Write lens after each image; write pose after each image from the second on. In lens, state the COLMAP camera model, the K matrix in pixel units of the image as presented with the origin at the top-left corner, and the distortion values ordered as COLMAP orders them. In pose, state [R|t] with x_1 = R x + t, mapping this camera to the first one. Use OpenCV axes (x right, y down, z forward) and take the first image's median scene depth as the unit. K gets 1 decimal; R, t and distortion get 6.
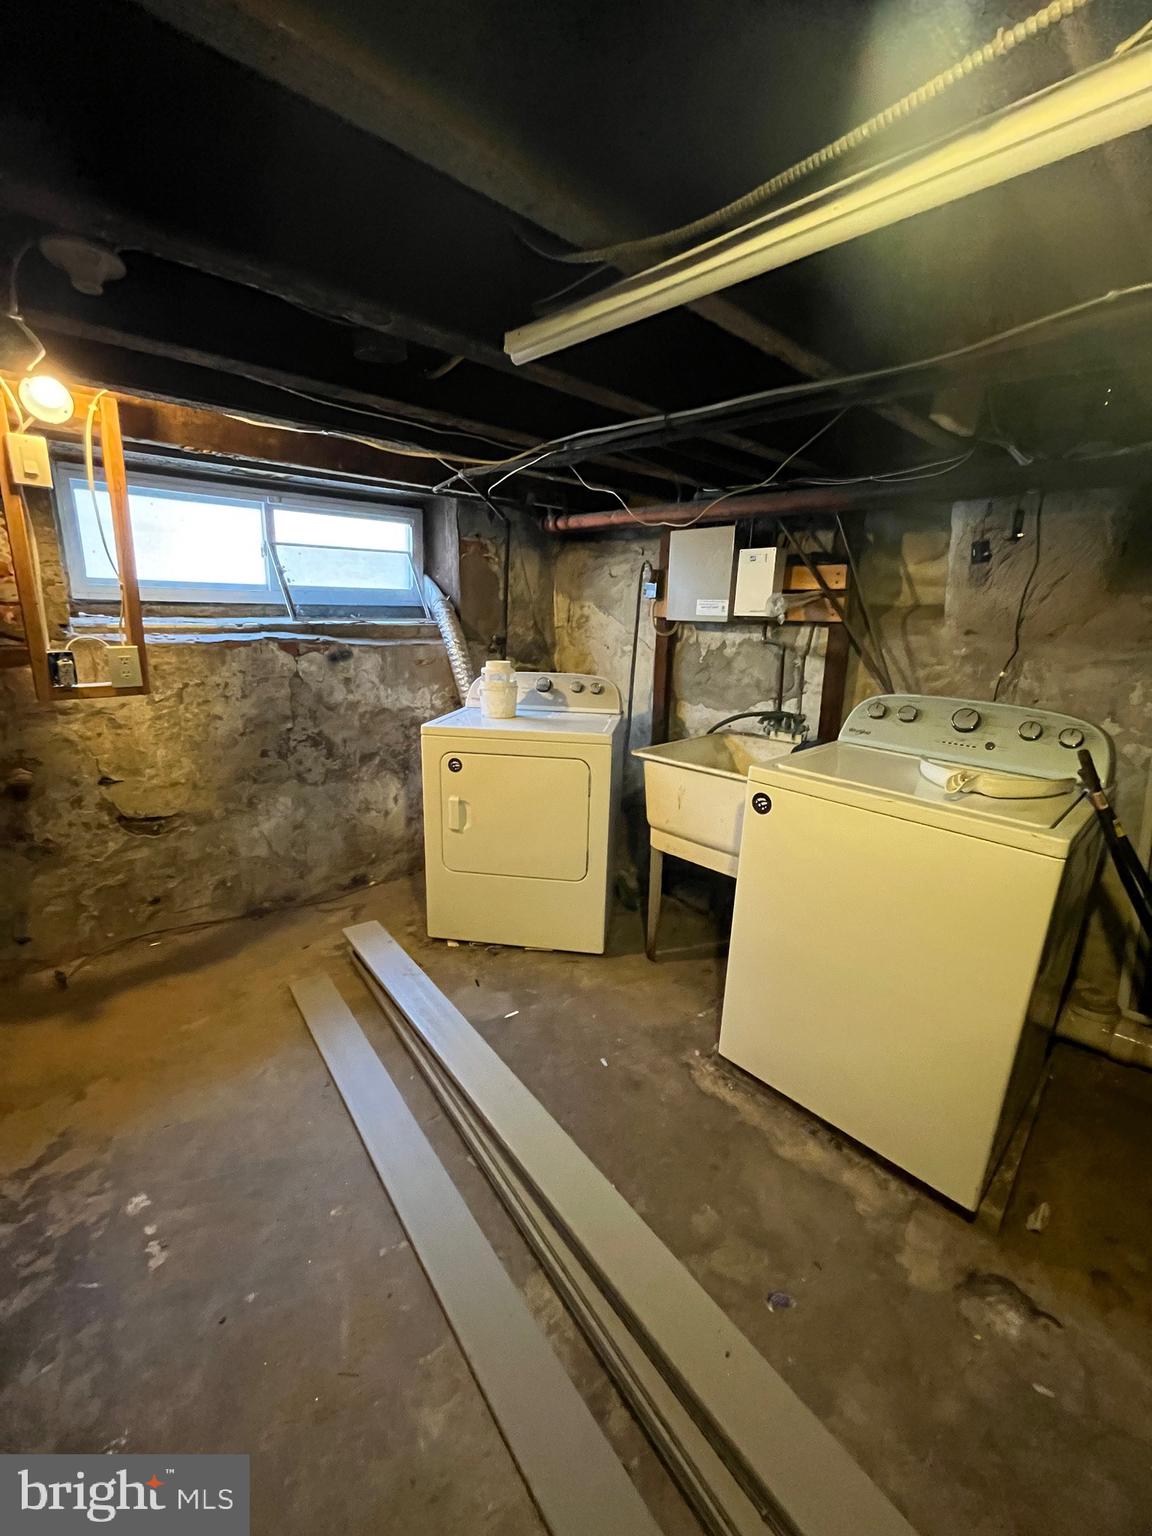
lens RADIAL K [[624.0, 0, 572.0], [0, 624.0, 767.5], [0, 0, 1]] dist [-0.002286, -0.000175]
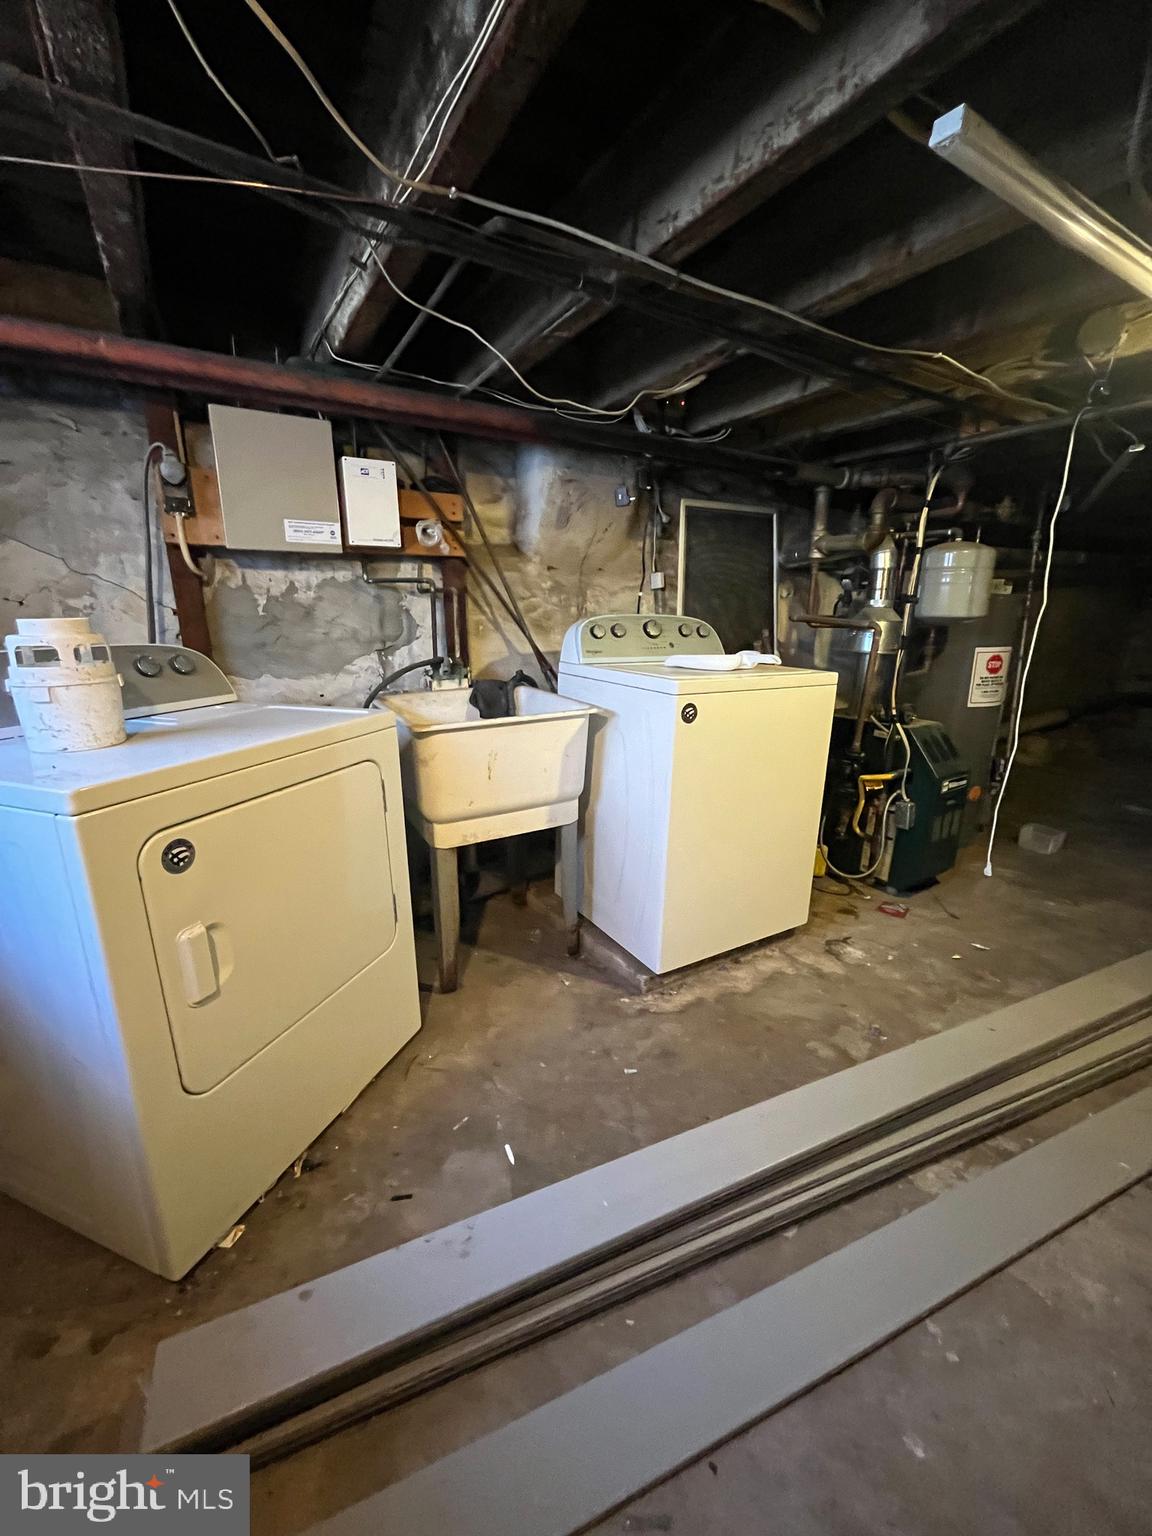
lens RADIAL K [[624.0, 0, 577.3], [0, 624.0, 767.4], [0, 0, 1]] dist [-0.002286, -0.000175]
pose [[0.209216, -0.266105, 0.940966, -0.534772], [0.238911, 0.947010, 0.214695, -0.090685], [-0.948235, 0.179889, 0.261705, 0.647679]]
